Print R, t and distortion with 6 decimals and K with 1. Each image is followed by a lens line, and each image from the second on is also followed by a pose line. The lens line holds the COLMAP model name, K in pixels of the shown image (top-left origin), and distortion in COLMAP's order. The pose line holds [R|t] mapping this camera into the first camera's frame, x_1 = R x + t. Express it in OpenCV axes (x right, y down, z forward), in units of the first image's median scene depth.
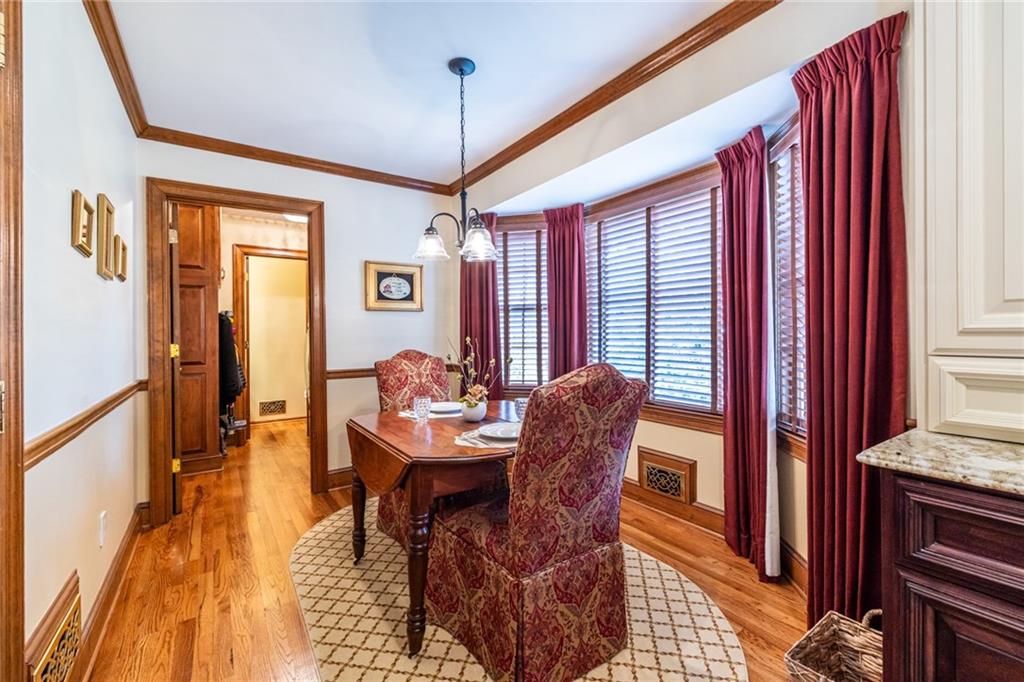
lens RADIAL K [[436.3, 0, 516.0], [0, 436.3, 328.7], [0, 0, 1]] dist [0.000192, -0.000033]
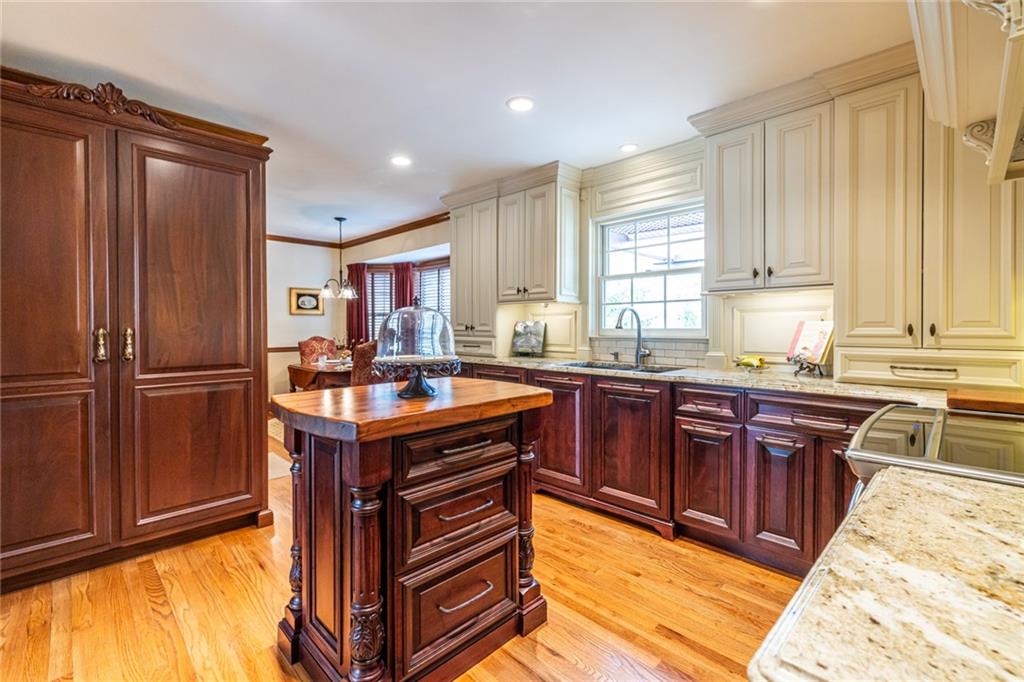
lens RADIAL K [[436.3, 0, 516.0], [0, 436.3, 328.7], [0, 0, 1]] dist [0.000192, -0.000033]
pose [[0.980629, 0.008829, 0.195674, 0.214726], [-0.011608, 0.999847, 0.013058, -0.019127], [-0.195529, -0.015076, 0.980582, -0.934511]]
